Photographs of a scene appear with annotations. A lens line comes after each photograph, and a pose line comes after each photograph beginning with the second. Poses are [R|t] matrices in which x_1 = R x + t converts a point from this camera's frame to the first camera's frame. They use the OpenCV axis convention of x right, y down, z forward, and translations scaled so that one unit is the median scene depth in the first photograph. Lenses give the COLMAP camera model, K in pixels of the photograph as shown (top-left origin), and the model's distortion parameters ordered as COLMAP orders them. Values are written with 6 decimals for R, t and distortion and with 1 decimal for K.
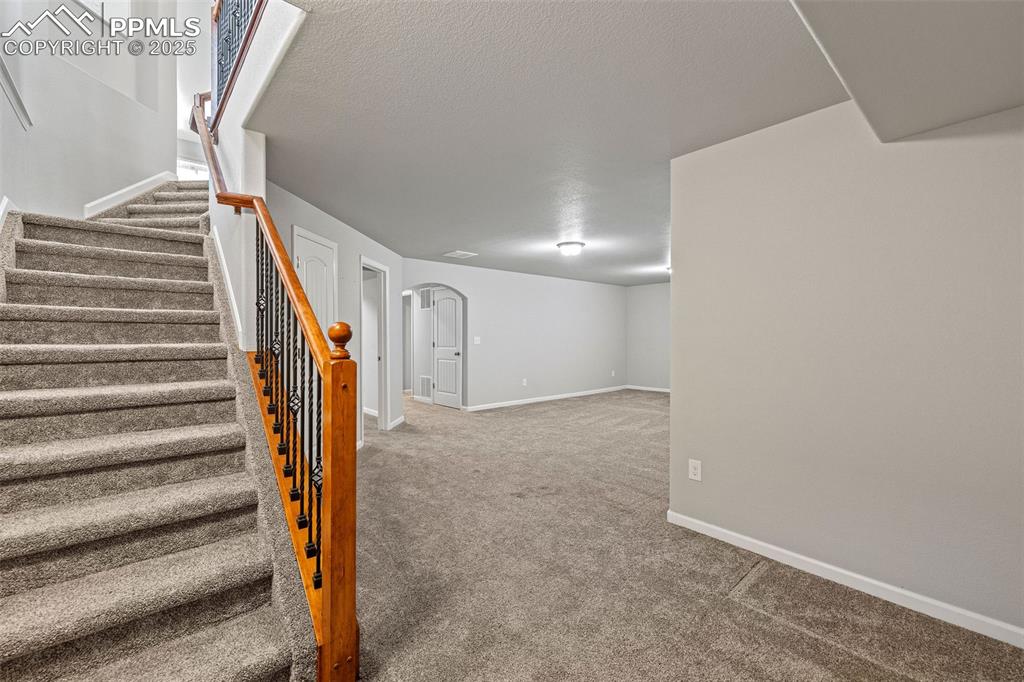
lens RADIAL K [[433.8, 0, 504.5], [0, 433.8, 329.1], [0, 0, 1]] dist [0.000136, 0.000100]
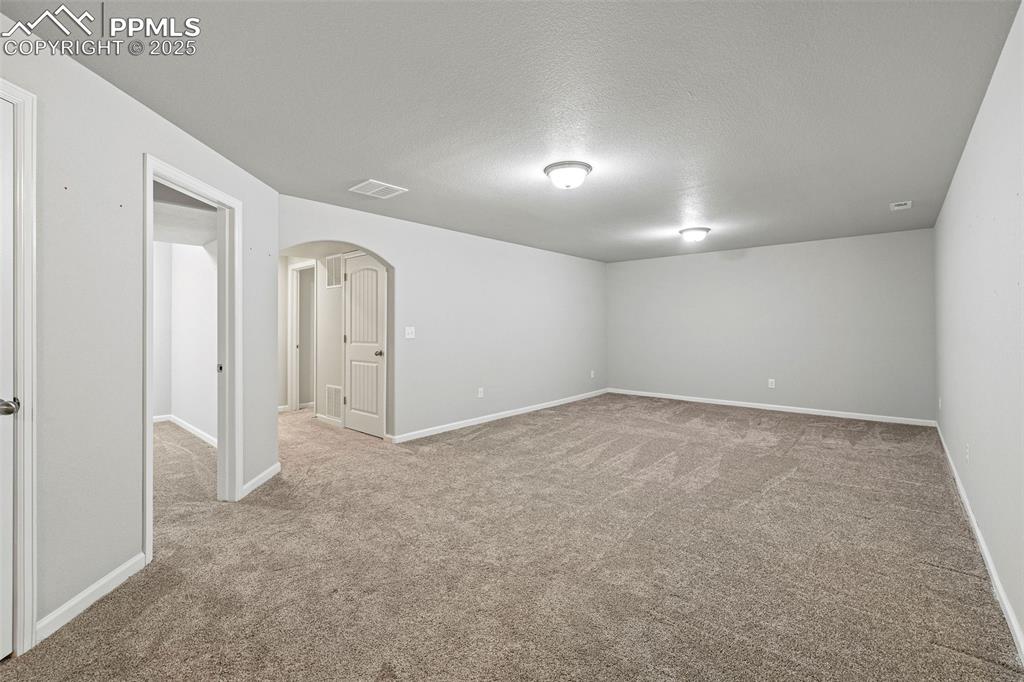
lens RADIAL K [[433.8, 0, 504.5], [0, 433.8, 329.1], [0, 0, 1]] dist [0.000136, 0.000100]
pose [[0.991932, -0.002502, 0.126743, -0.004190], [-0.000490, 0.999722, 0.023570, 0.005187], [-0.126767, -0.023442, 0.991656, 0.332879]]
